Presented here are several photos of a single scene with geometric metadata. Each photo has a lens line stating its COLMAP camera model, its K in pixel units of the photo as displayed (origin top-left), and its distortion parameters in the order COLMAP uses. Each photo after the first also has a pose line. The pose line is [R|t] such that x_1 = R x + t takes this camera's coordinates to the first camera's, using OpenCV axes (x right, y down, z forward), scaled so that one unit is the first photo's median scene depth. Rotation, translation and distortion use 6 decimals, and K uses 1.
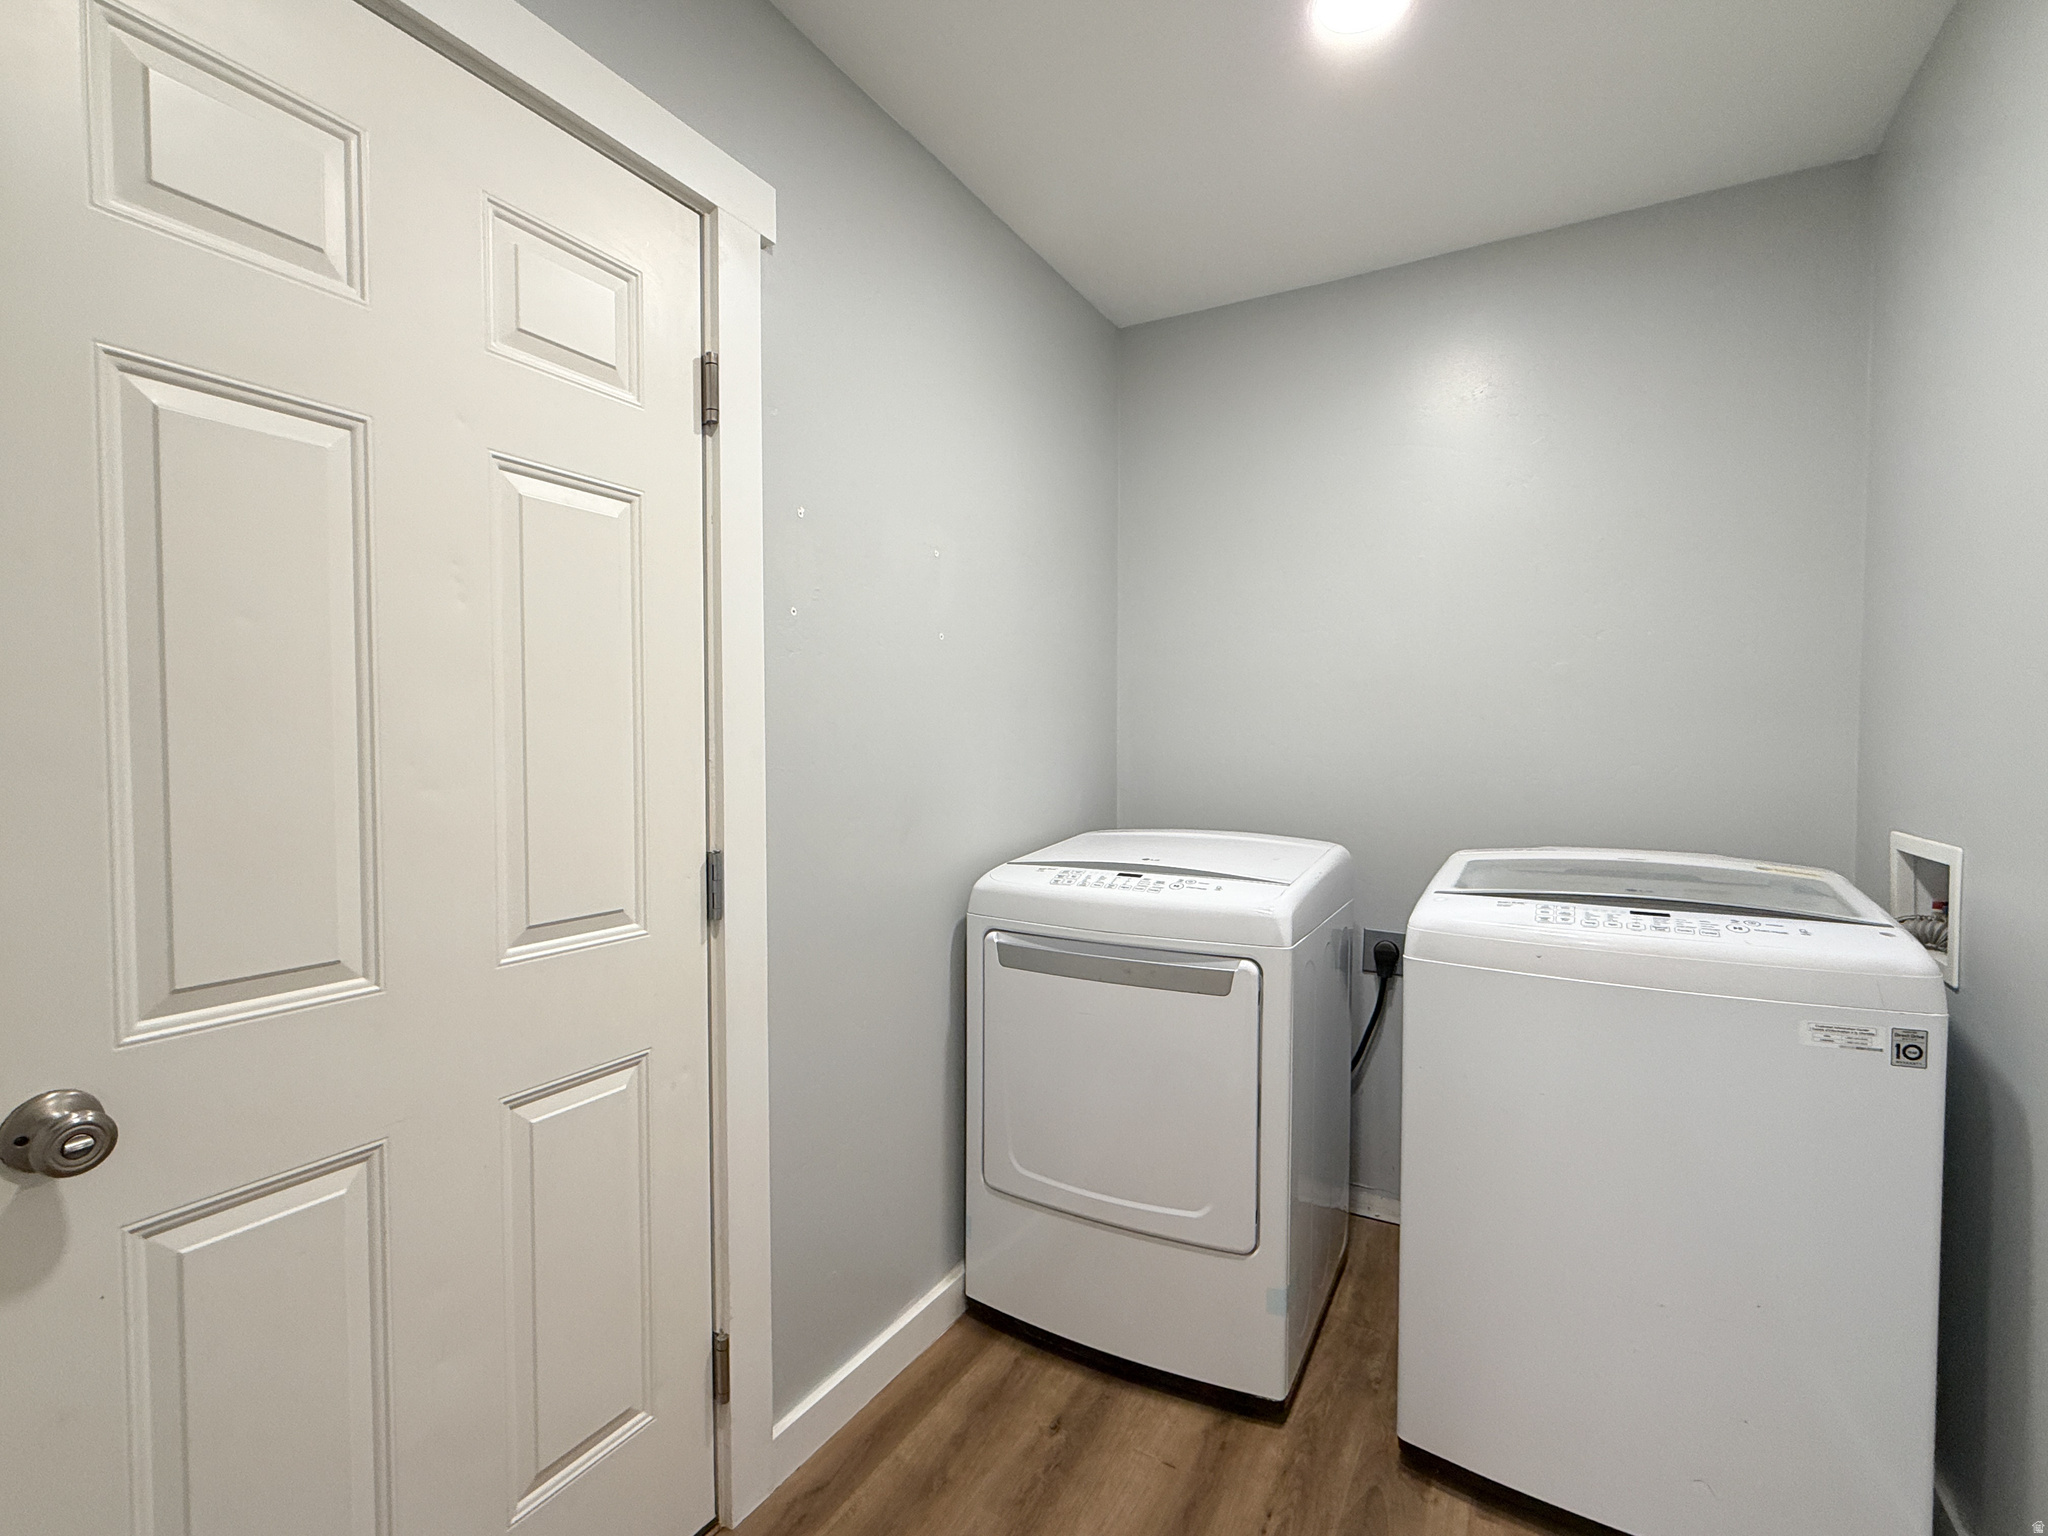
lens RADIAL K [[951.3, 0, 1024.0], [0, 951.3, 768.0], [0, 0, 1]] dist [0.000298, -0.001091]
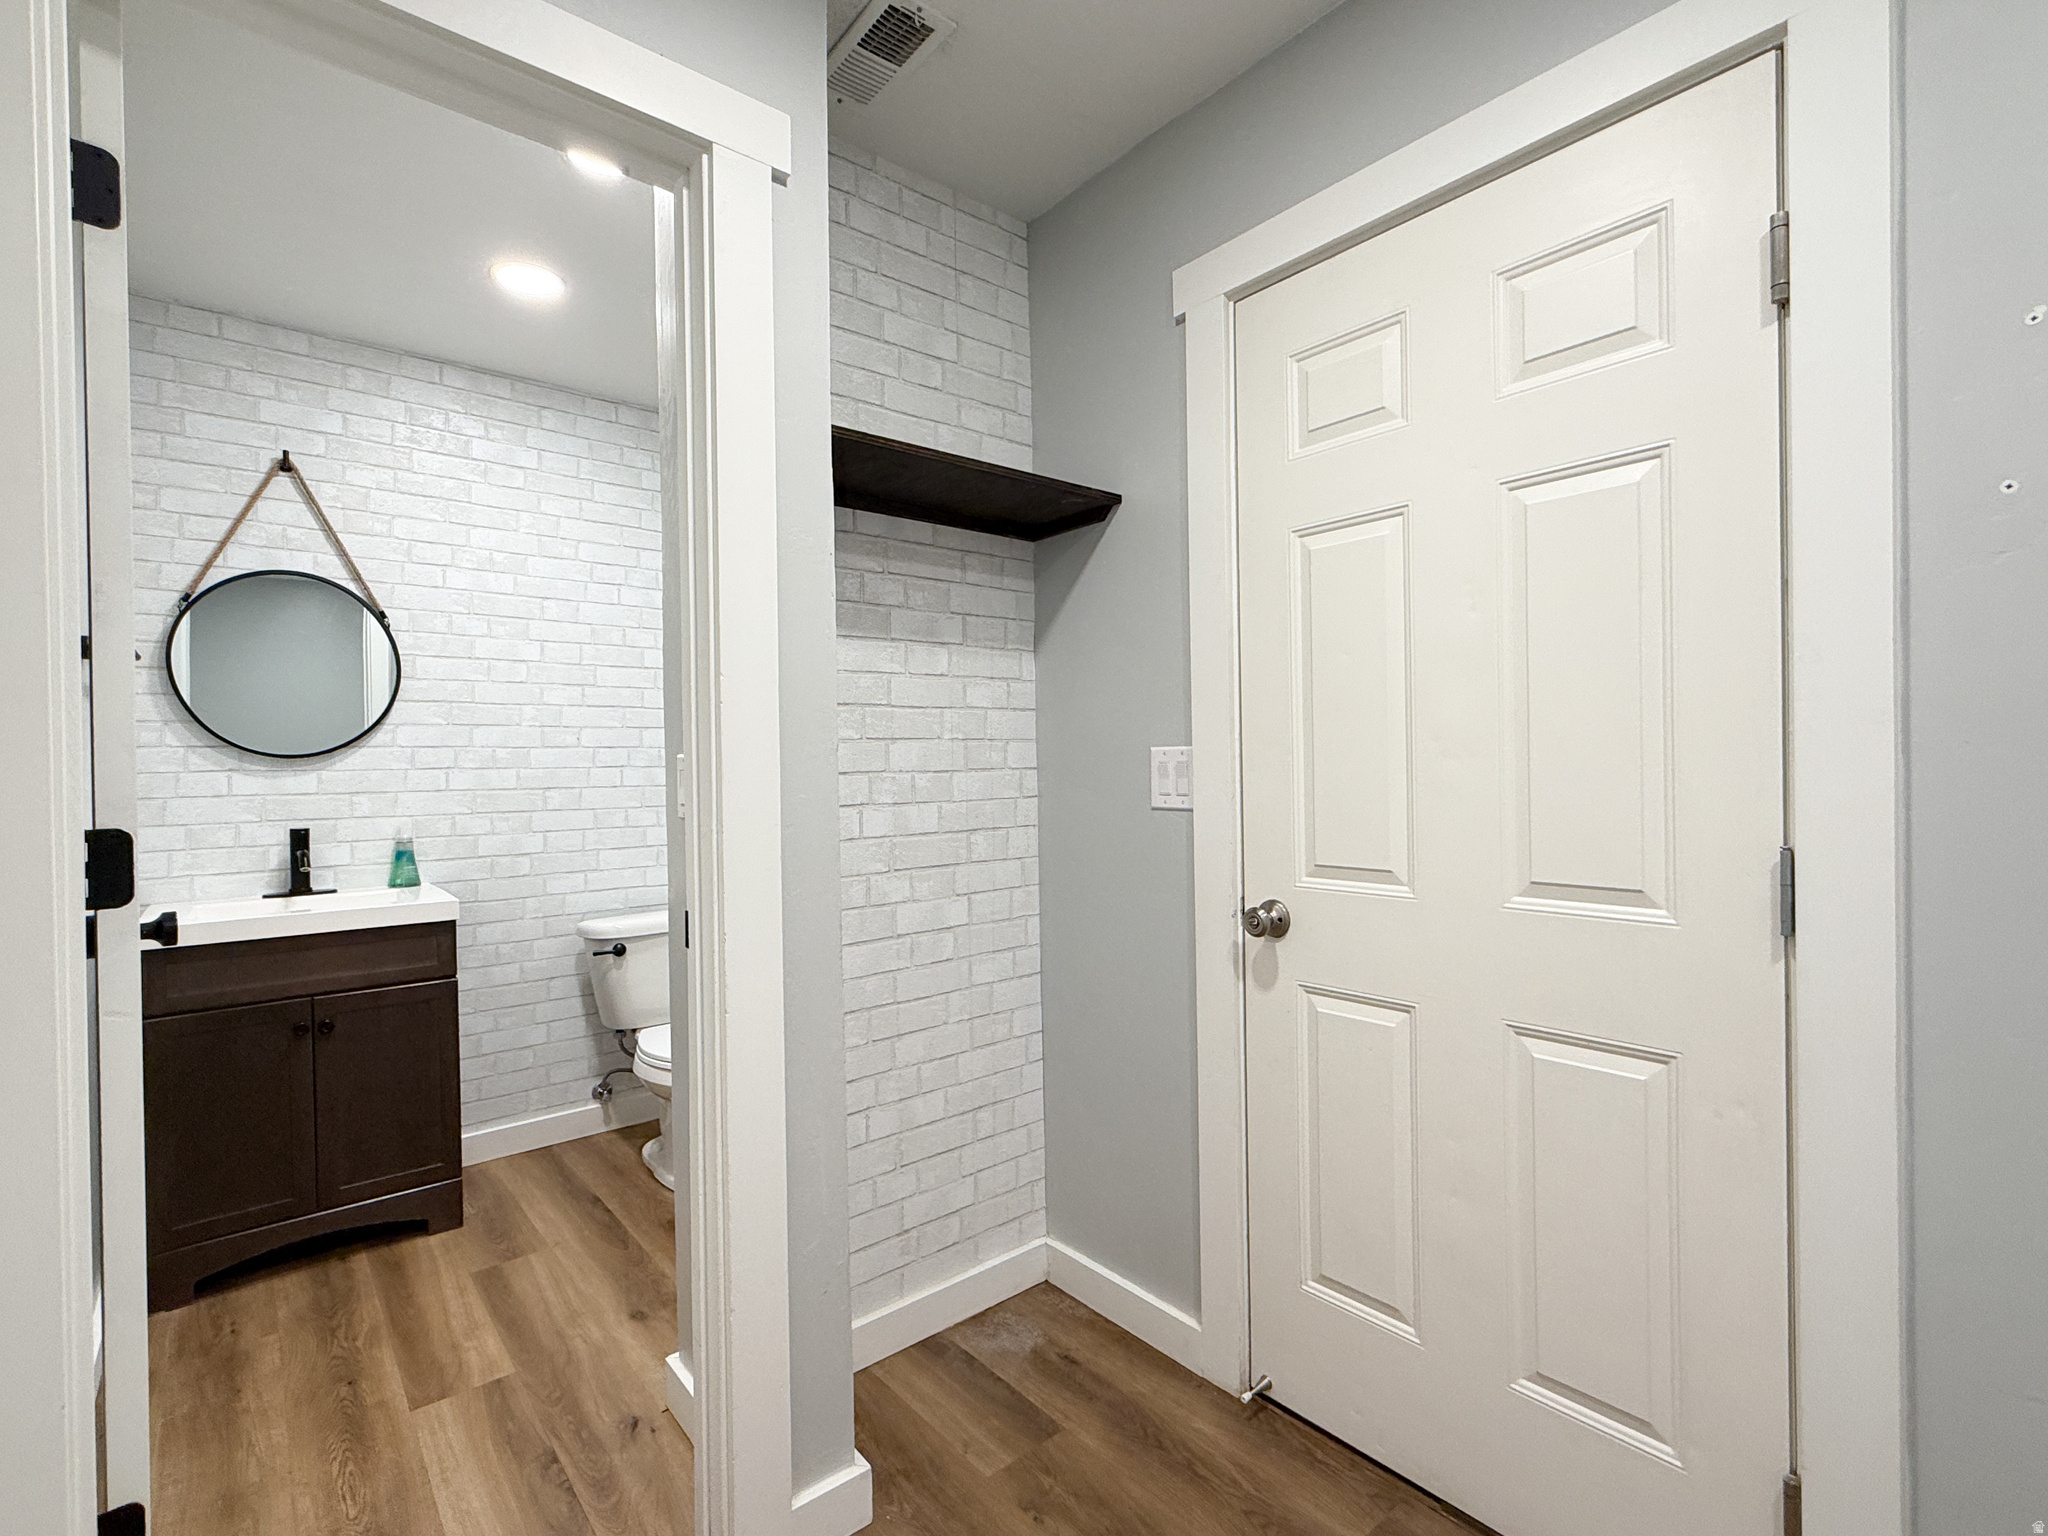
lens RADIAL K [[951.3, 0, 1024.0], [0, 951.3, 768.0], [0, 0, 1]] dist [0.000298, -0.001091]
pose [[-0.361686, 0.008900, -0.932257, 0.810696], [-0.007979, 0.999888, 0.012642, 0.022401], [0.932266, 0.012011, -0.361575, 0.903014]]
